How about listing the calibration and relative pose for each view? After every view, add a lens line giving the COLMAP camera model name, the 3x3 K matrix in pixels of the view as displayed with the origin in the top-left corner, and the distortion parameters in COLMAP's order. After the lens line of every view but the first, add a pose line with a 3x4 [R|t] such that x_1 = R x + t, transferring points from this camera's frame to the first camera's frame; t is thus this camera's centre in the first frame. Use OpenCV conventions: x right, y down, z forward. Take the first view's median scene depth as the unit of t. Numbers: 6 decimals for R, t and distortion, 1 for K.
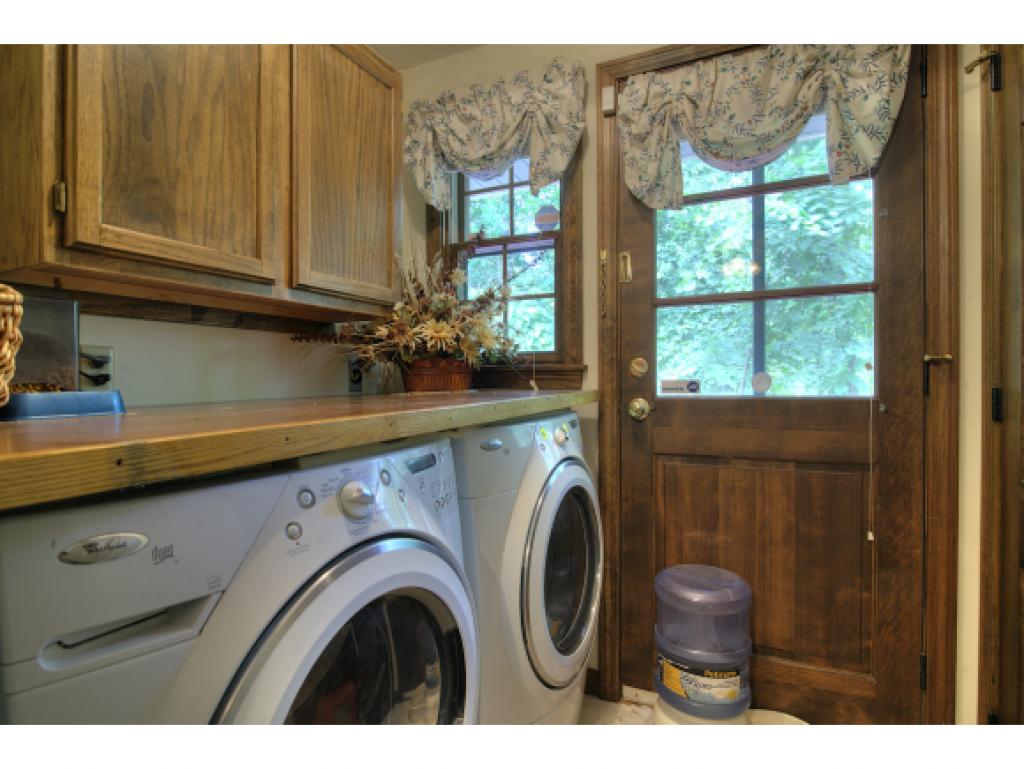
lens RADIAL K [[532.7, 0, 516.9], [0, 532.7, 379.3], [0, 0, 1]] dist [0.003364, 0.000323]
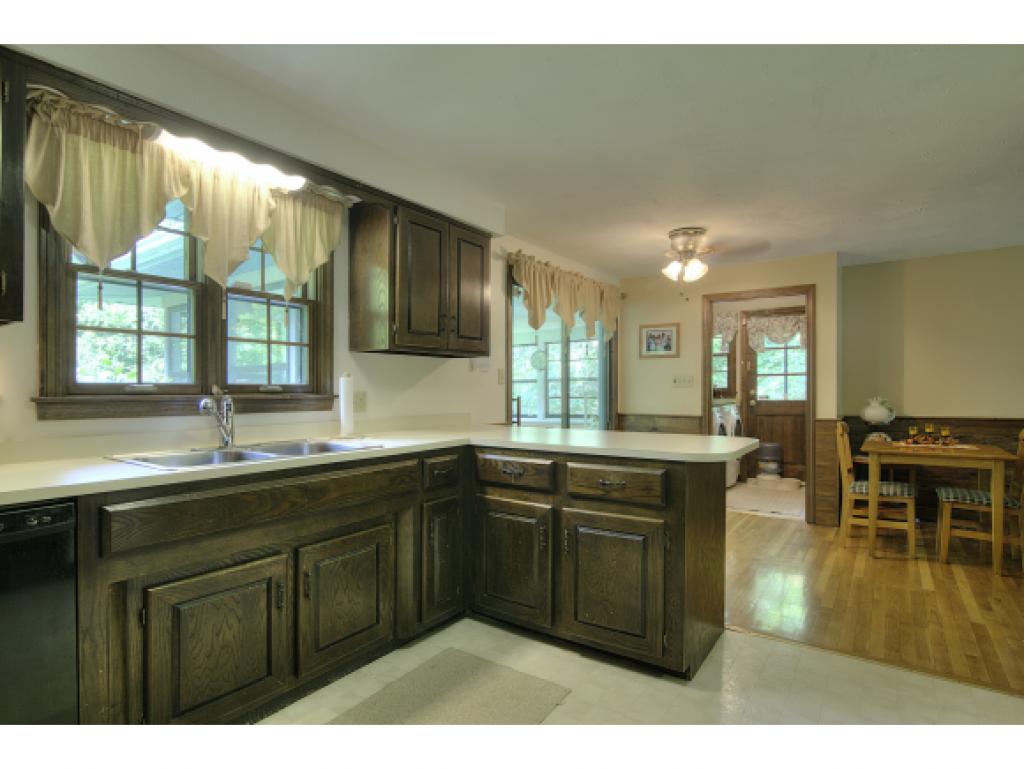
lens RADIAL K [[532.7, 0, 505.7], [0, 532.7, 395.6], [0, 0, 1]] dist [0.003364, 0.000323]
pose [[0.984839, 0.003613, -0.173433, -0.865967], [-0.003556, 0.999993, 0.000638, 0.005979], [0.173434, -0.000012, 0.984845, -3.128433]]
